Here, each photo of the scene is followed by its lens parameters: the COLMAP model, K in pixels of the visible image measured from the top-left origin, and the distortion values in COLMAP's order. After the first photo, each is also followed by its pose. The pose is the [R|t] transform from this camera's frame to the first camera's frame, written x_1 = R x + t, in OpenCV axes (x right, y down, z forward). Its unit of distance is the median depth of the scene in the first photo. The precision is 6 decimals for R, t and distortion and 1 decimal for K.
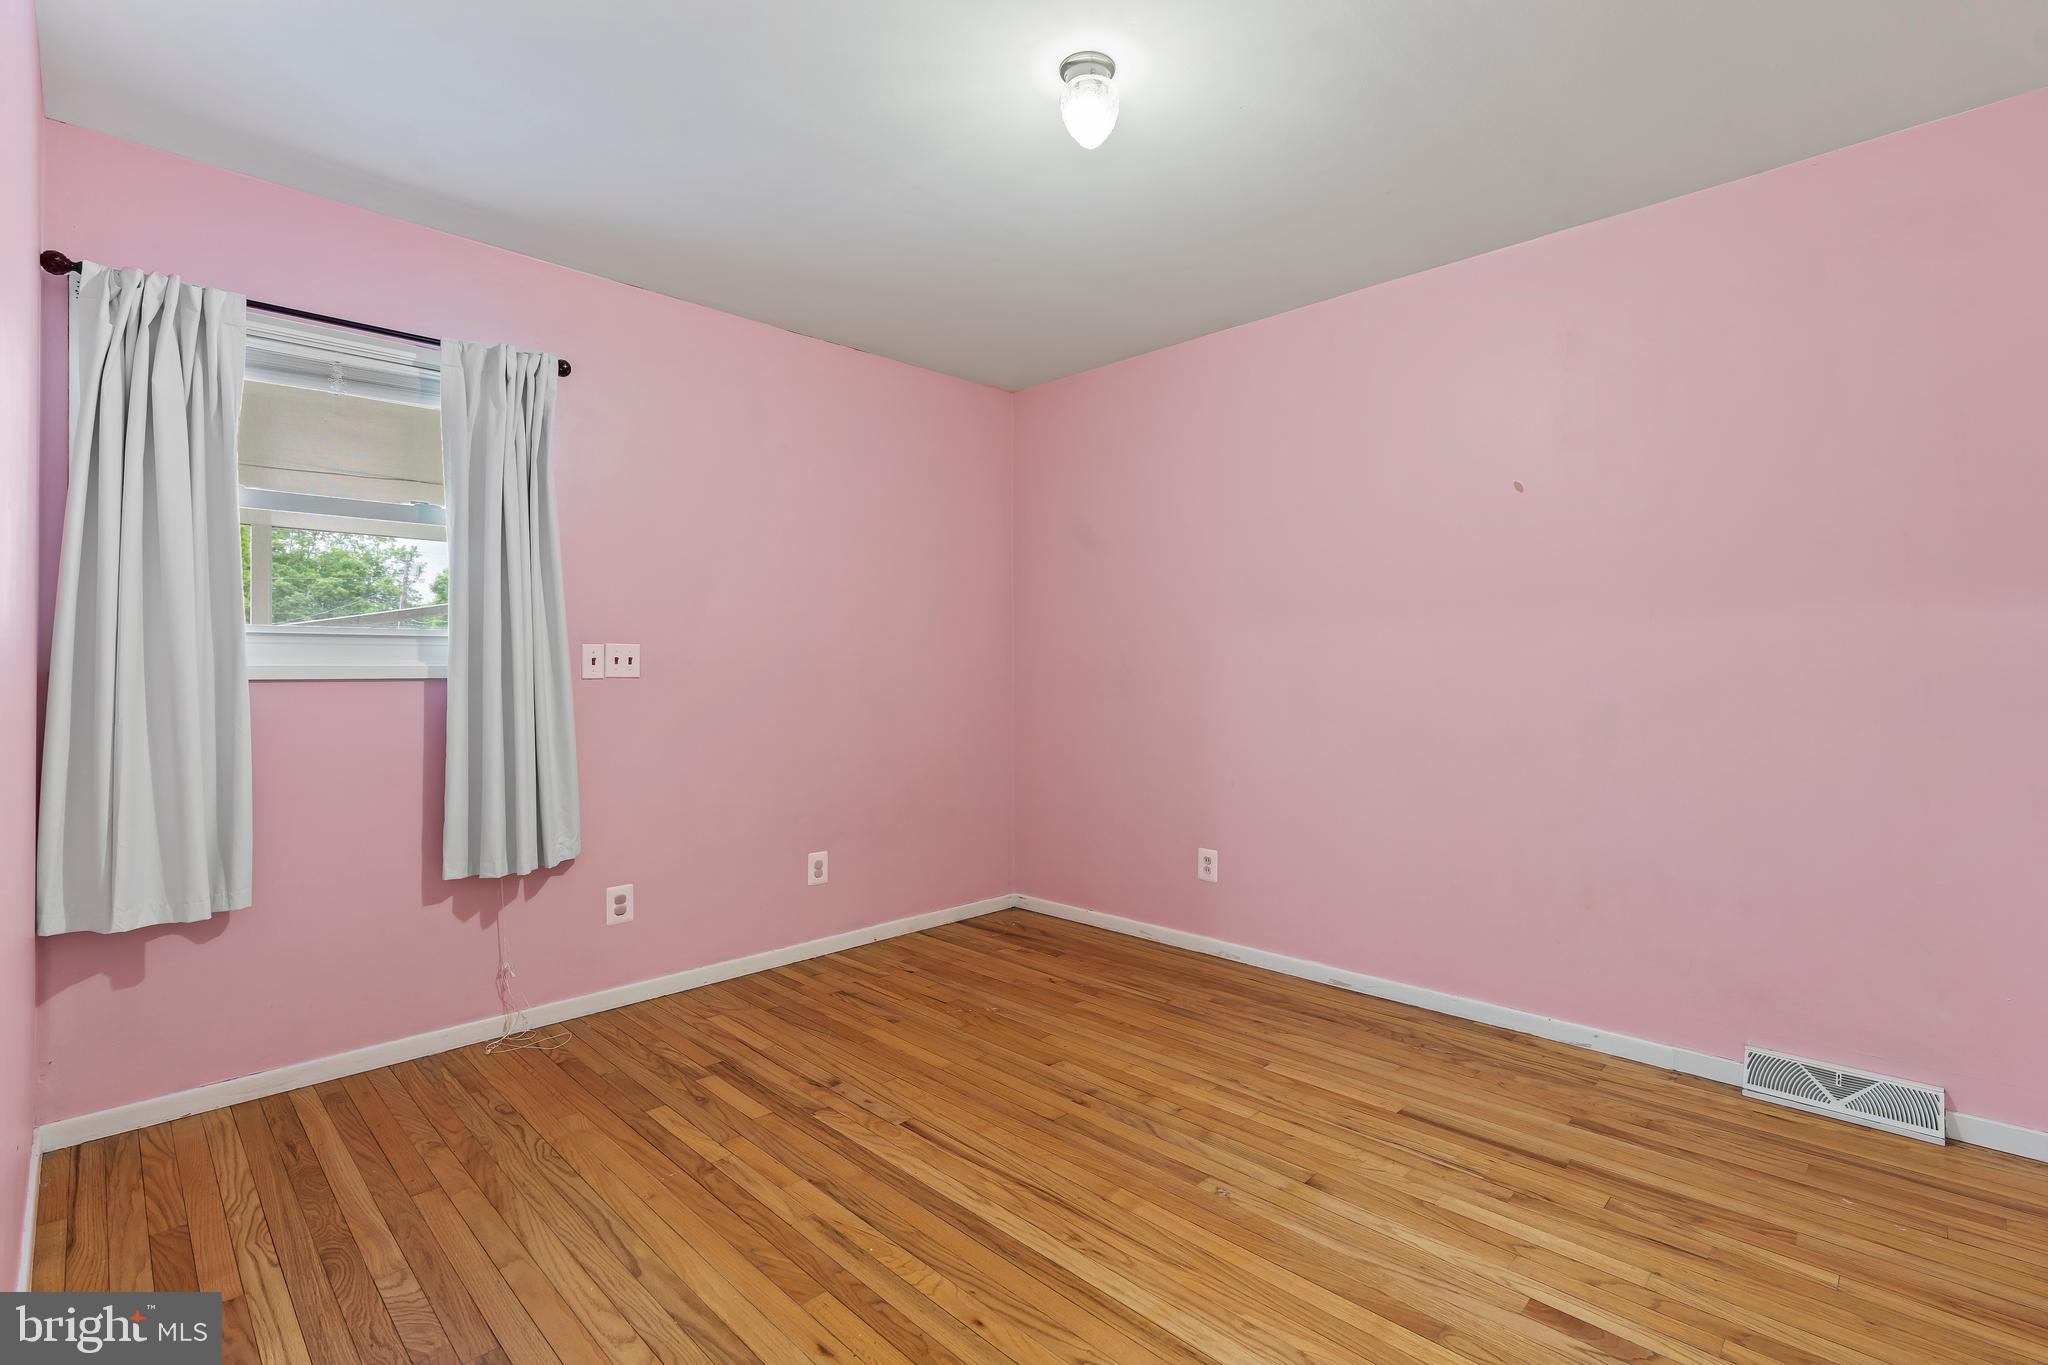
lens RADIAL K [[932.3, 0, 1024.0], [0, 932.3, 682.5], [0, 0, 1]] dist [-0.000272, -0.000359]
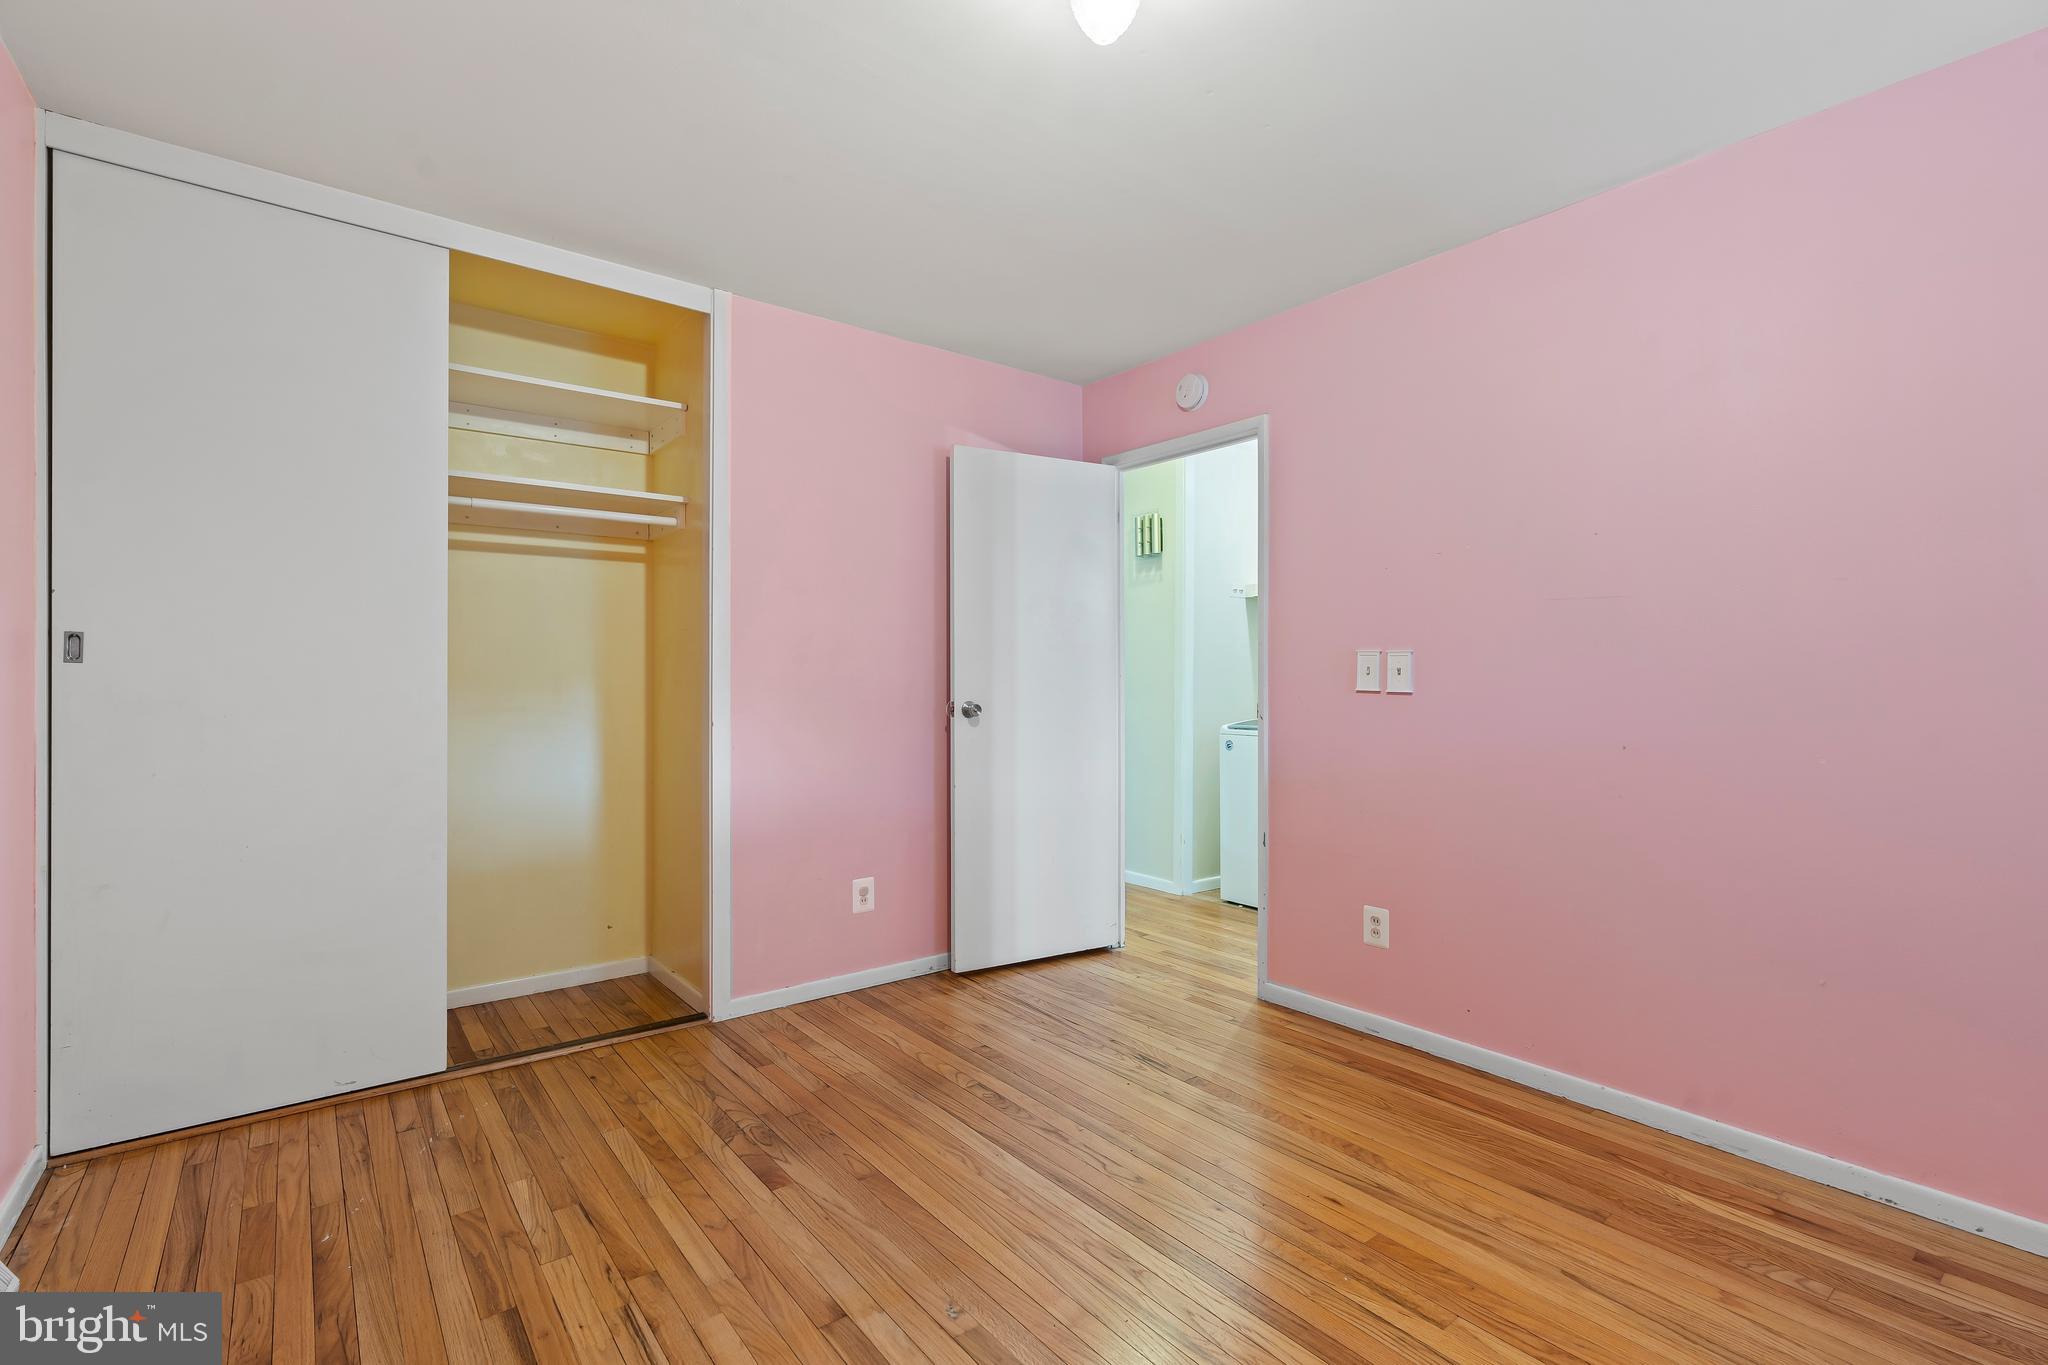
lens RADIAL K [[932.3, 0, 1024.0], [0, 932.3, 682.5], [0, 0, 1]] dist [-0.000272, -0.000359]
pose [[-0.992362, 0.001328, 0.123350, 0.048070], [0.003305, 0.999869, 0.015828, -0.034210], [-0.123312, 0.016114, -0.992237, 1.941071]]
